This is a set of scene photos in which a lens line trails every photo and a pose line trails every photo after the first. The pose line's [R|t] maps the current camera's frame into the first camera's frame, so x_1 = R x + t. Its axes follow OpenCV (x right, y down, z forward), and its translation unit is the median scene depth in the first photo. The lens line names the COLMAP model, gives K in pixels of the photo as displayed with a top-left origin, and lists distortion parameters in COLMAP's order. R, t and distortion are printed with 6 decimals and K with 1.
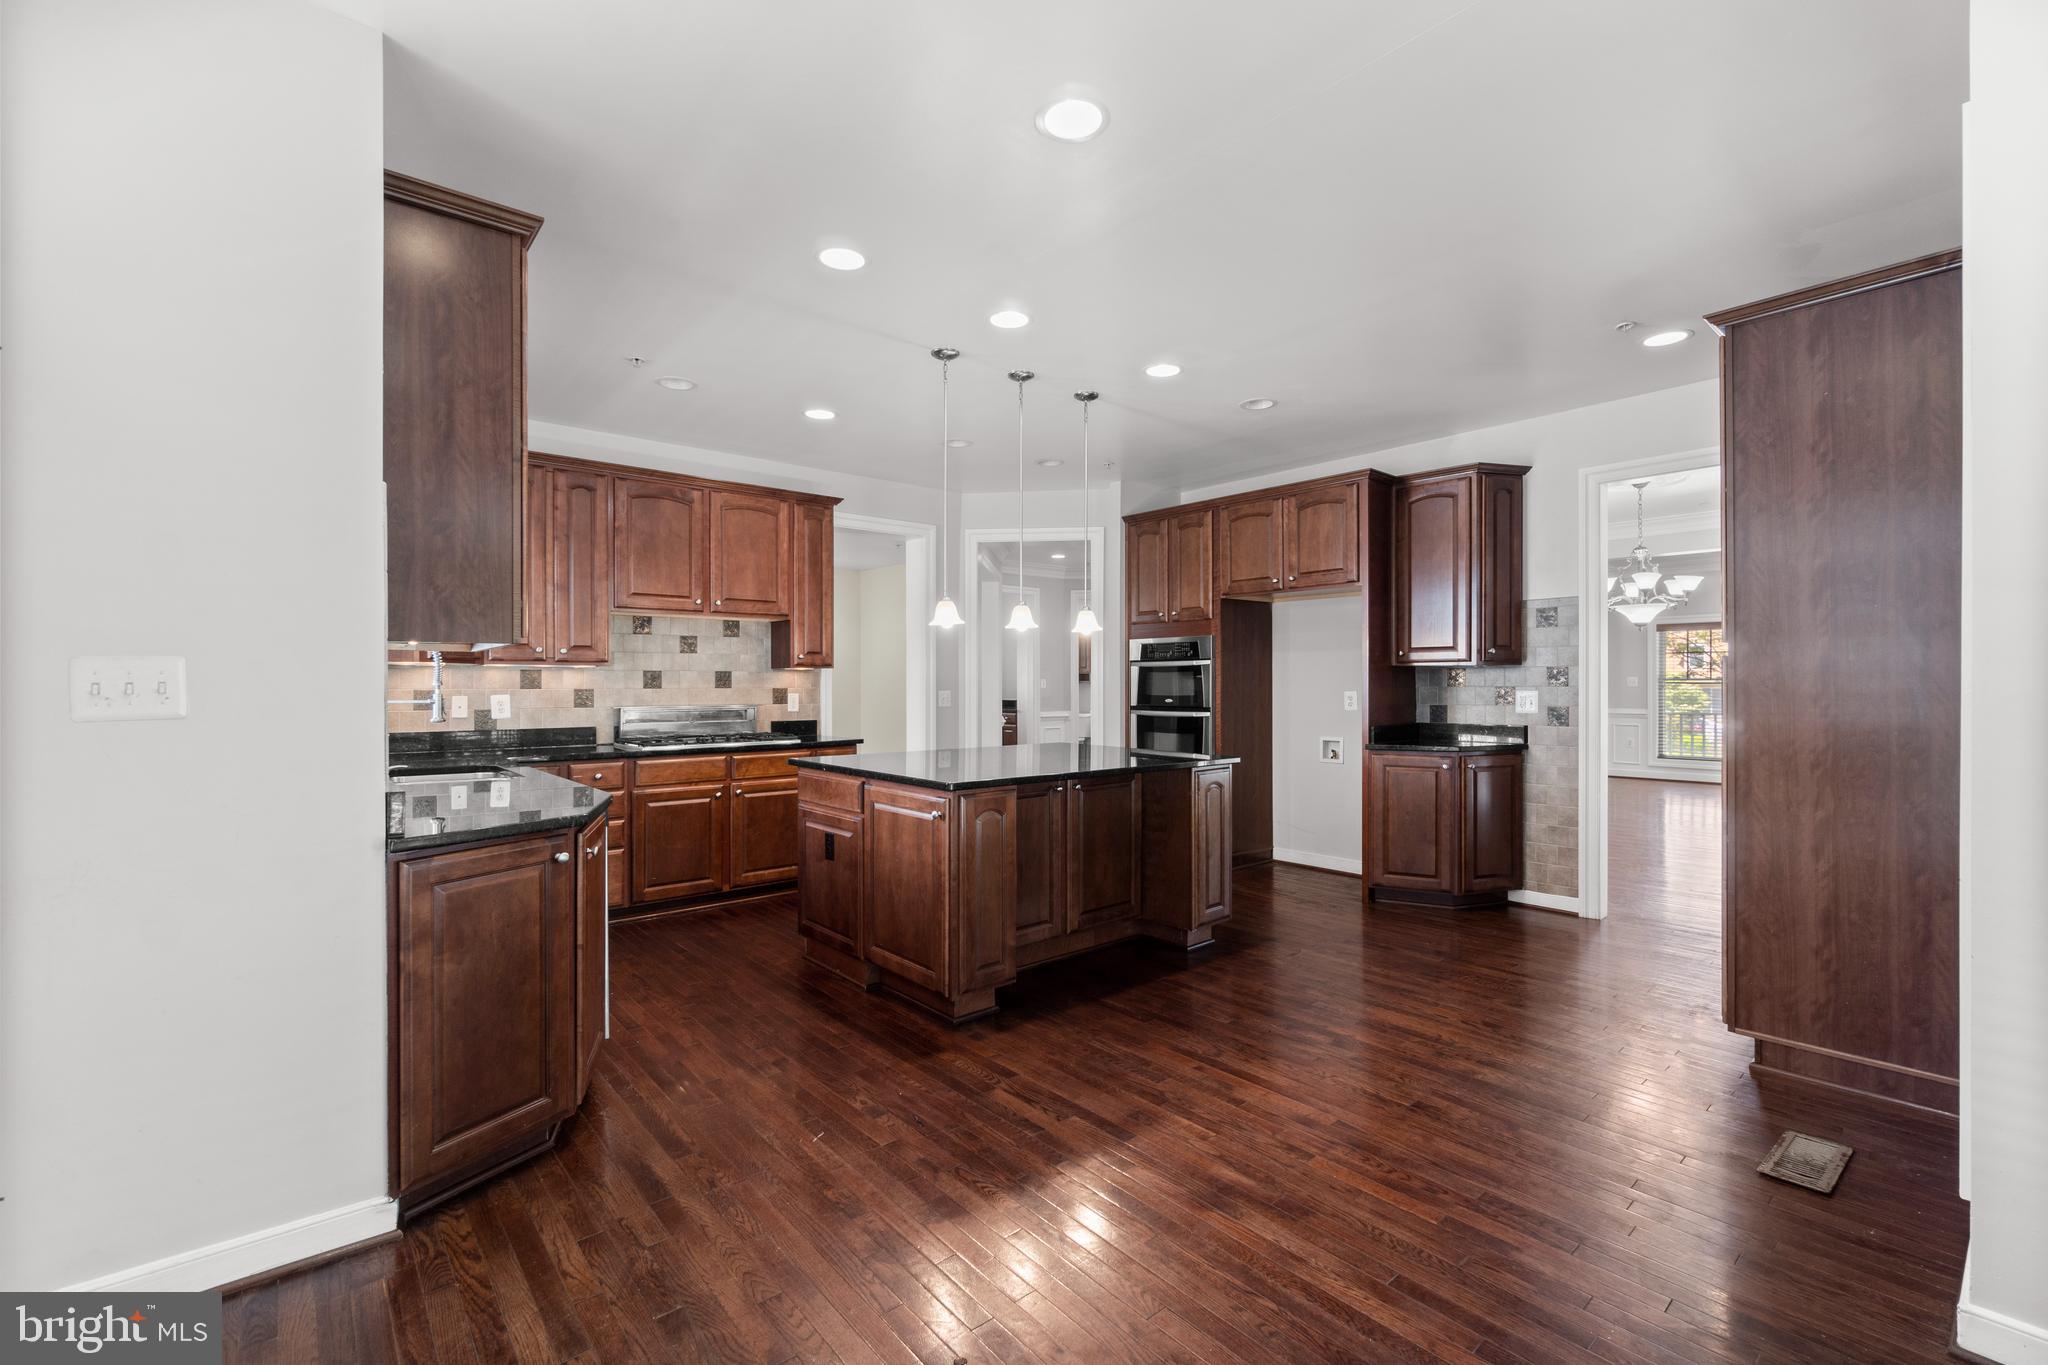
lens RADIAL K [[879.2, 0, 1004.7], [0, 879.2, 681.8], [0, 0, 1]] dist [-0.004511, -0.000036]
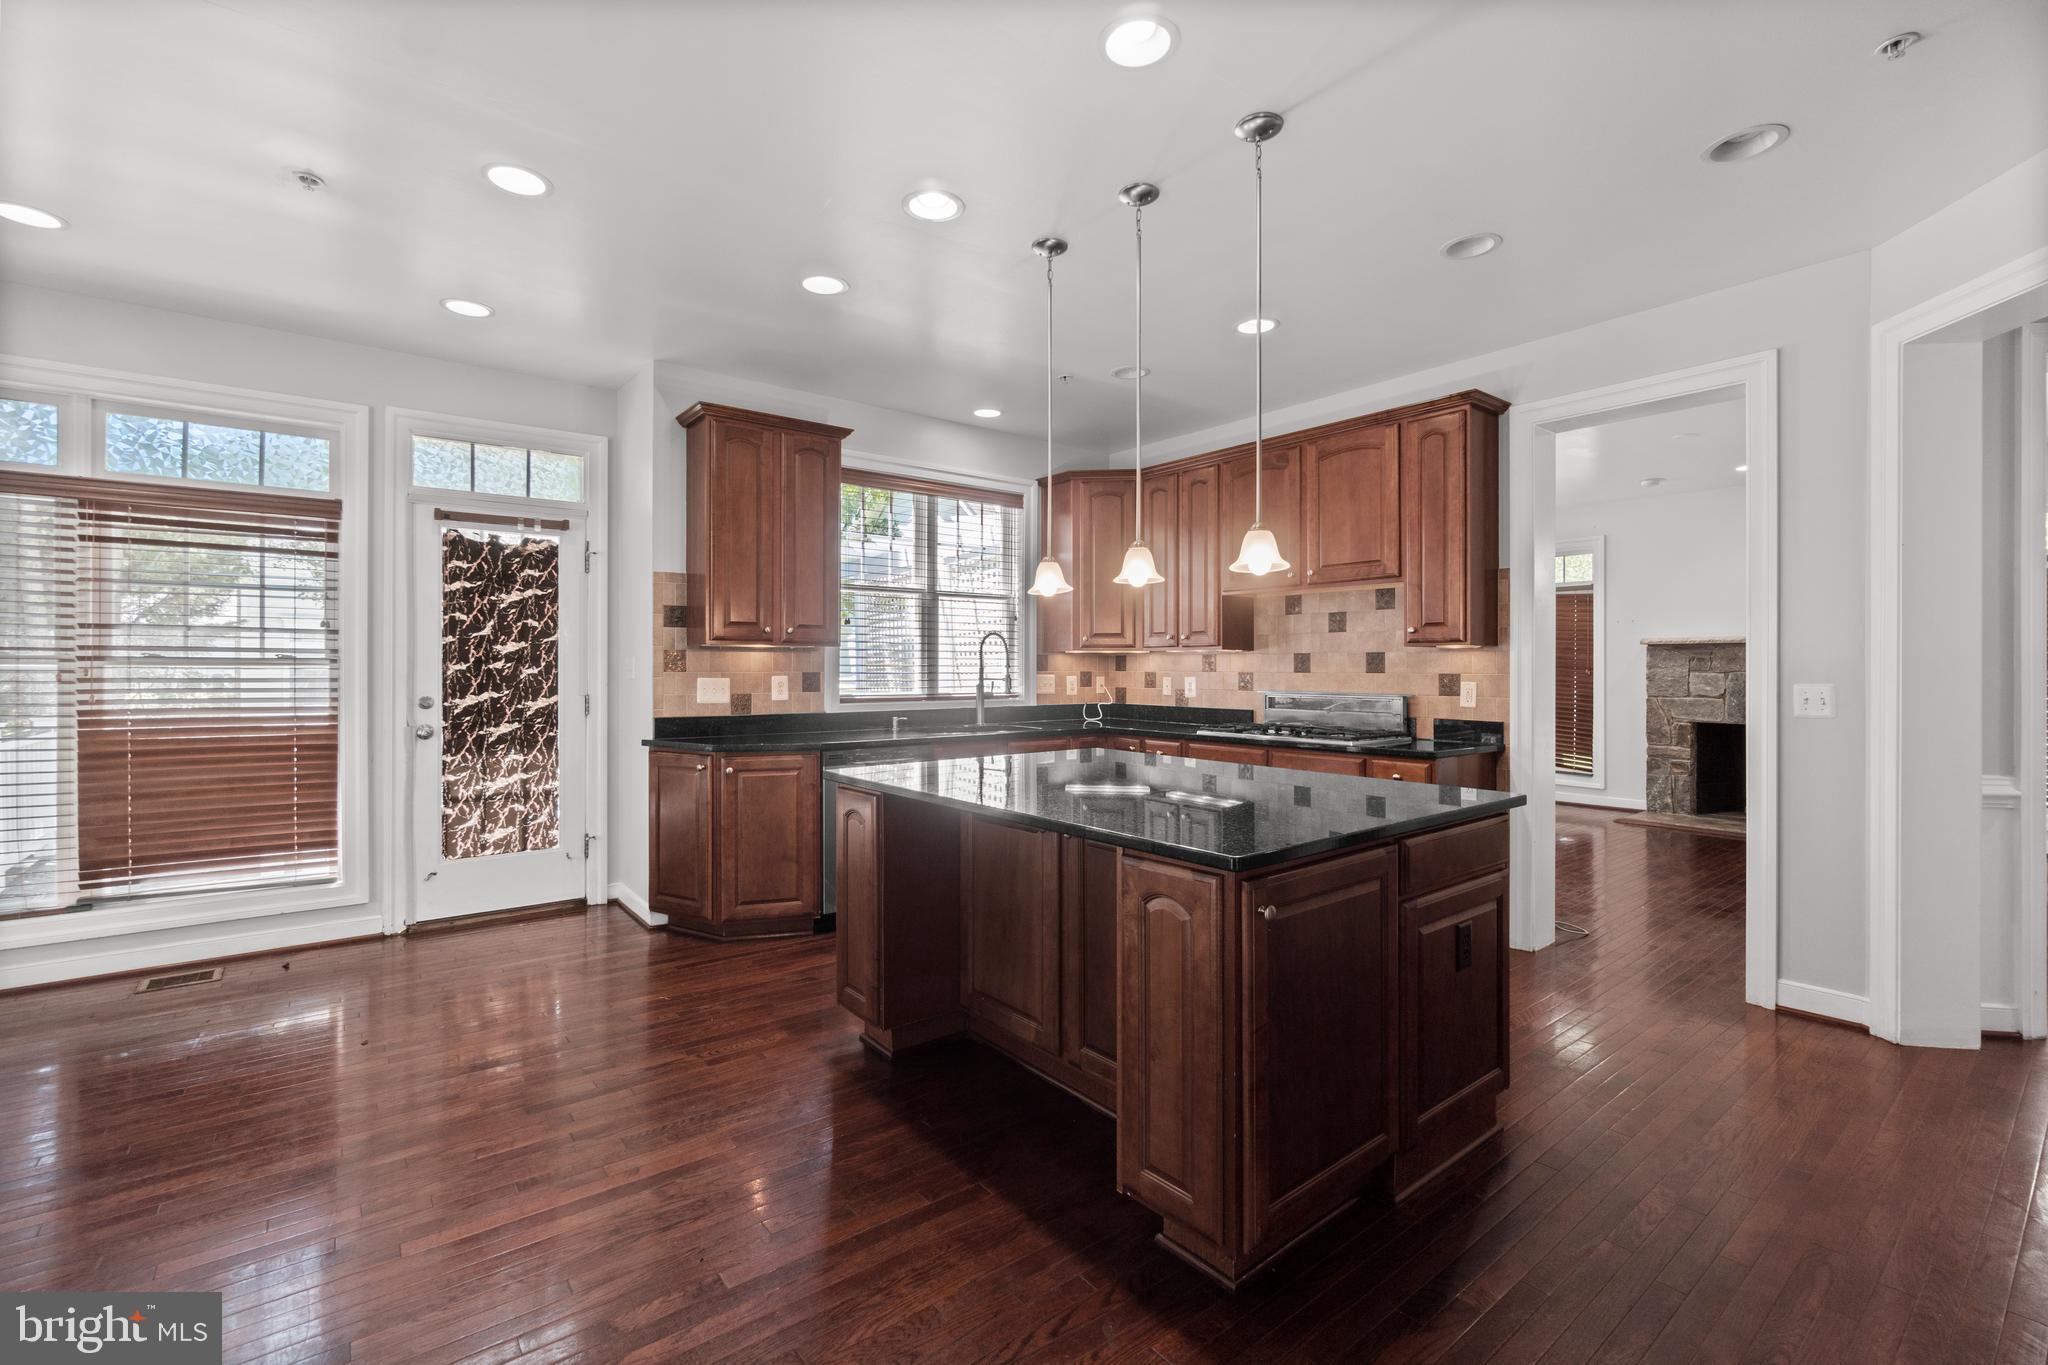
lens RADIAL K [[879.2, 0, 1018.1], [0, 879.2, 669.9], [0, 0, 1]] dist [-0.004511, -0.000036]
pose [[-0.021977, 0.003359, -0.999753, 0.557996], [-0.001659, 0.999993, 0.003396, 0.002070], [0.999757, 0.001733, -0.021972, 0.776293]]
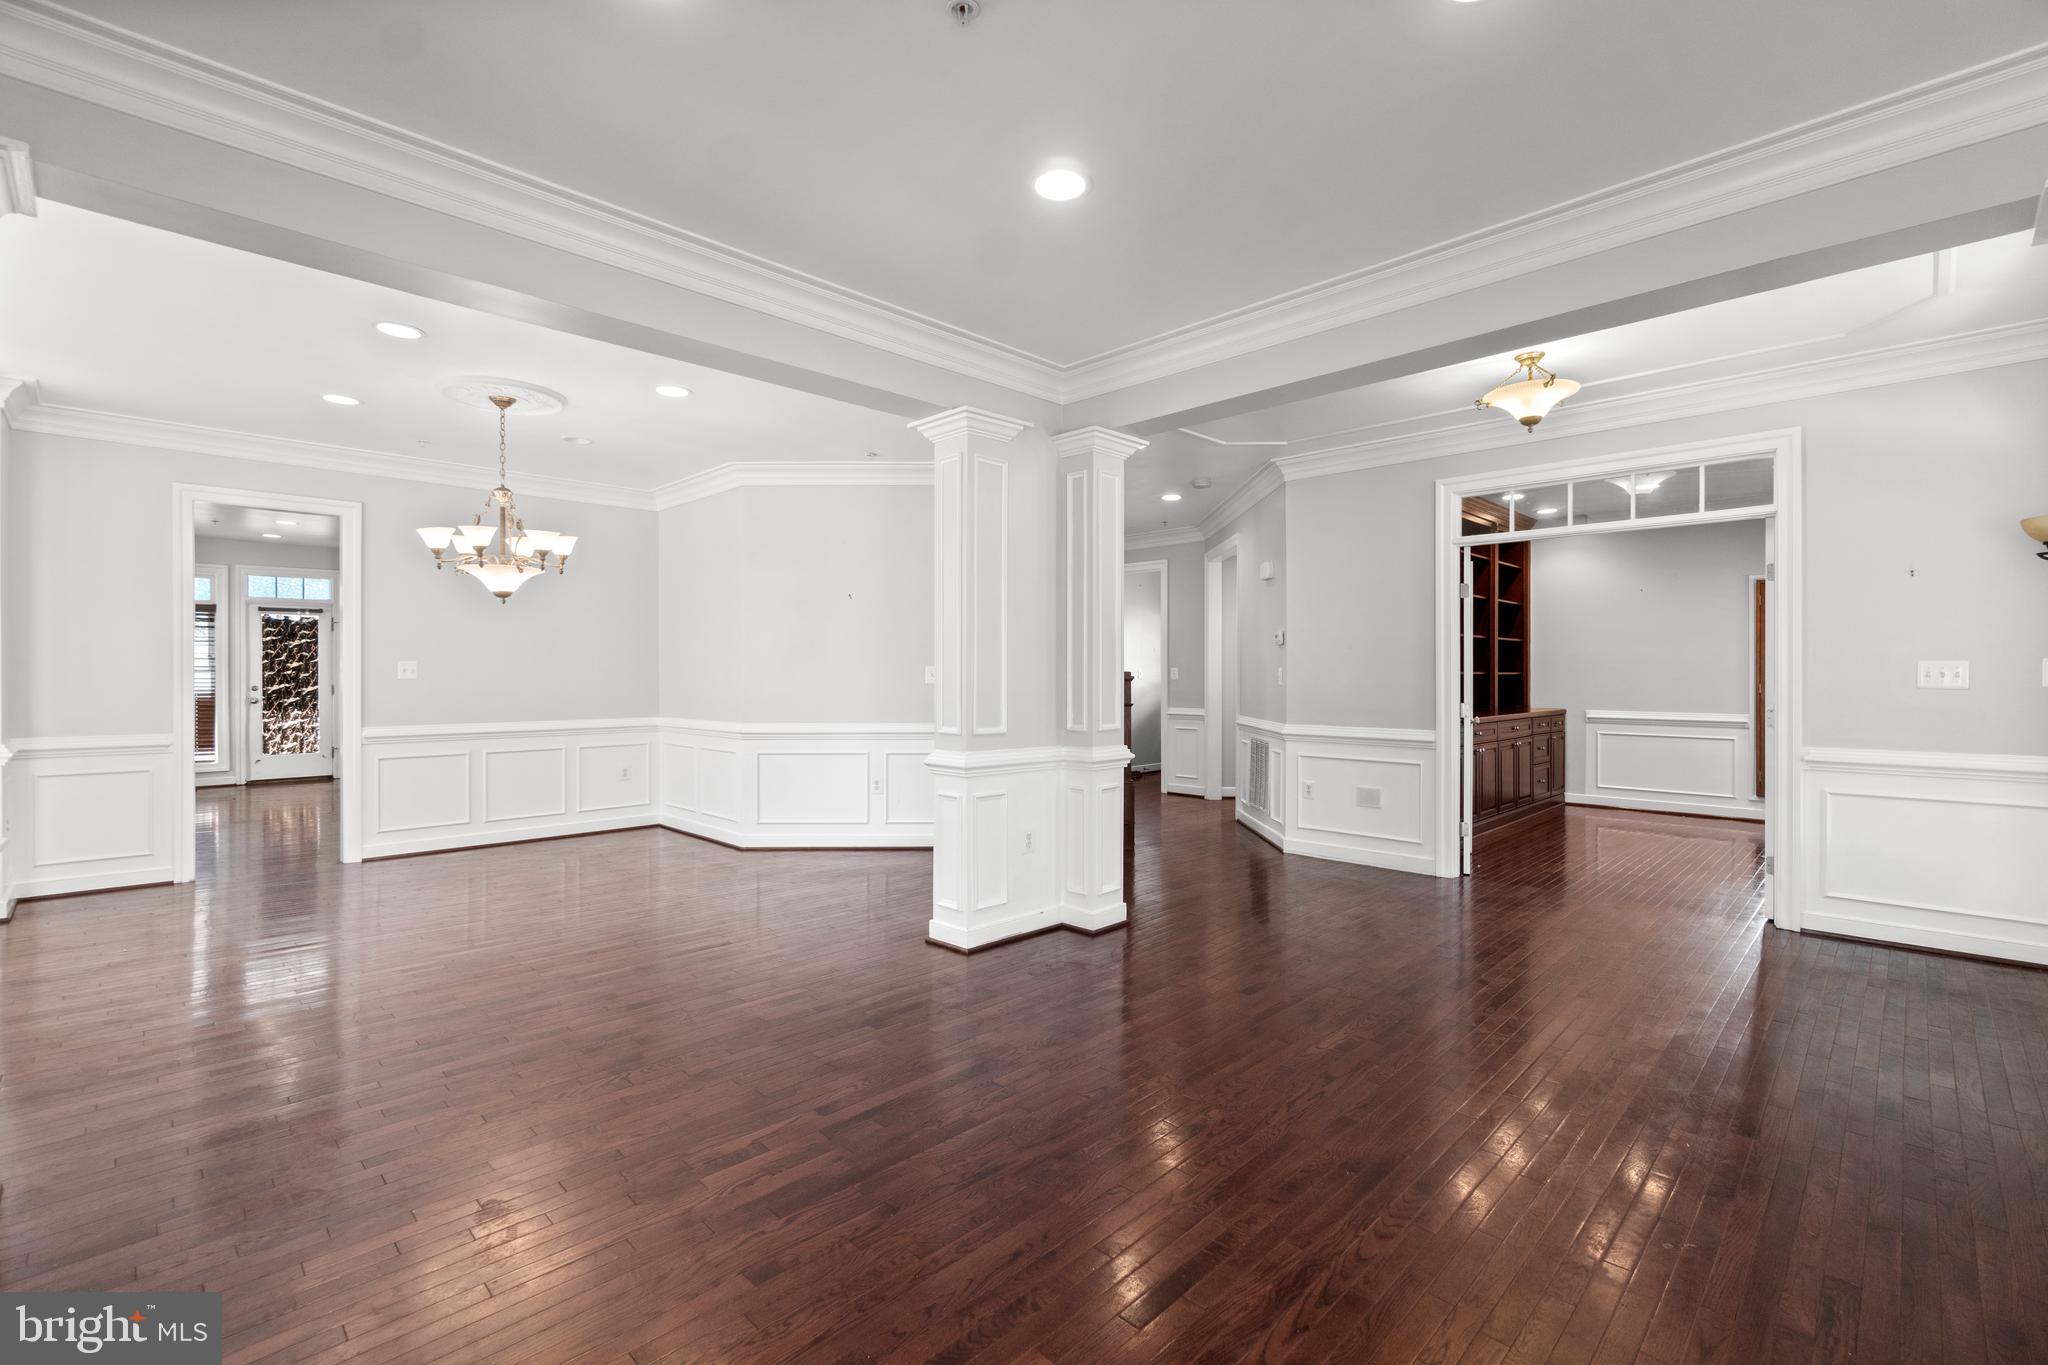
lens RADIAL K [[879.2, 0, 1015.3], [0, 879.2, 678.2], [0, 0, 1]] dist [-0.004511, -0.000036]
pose [[0.091254, 0.010354, -0.995774, 1.885973], [-0.002382, 0.999945, 0.010179, -0.010013], [0.995825, 0.001443, 0.091273, 1.741725]]
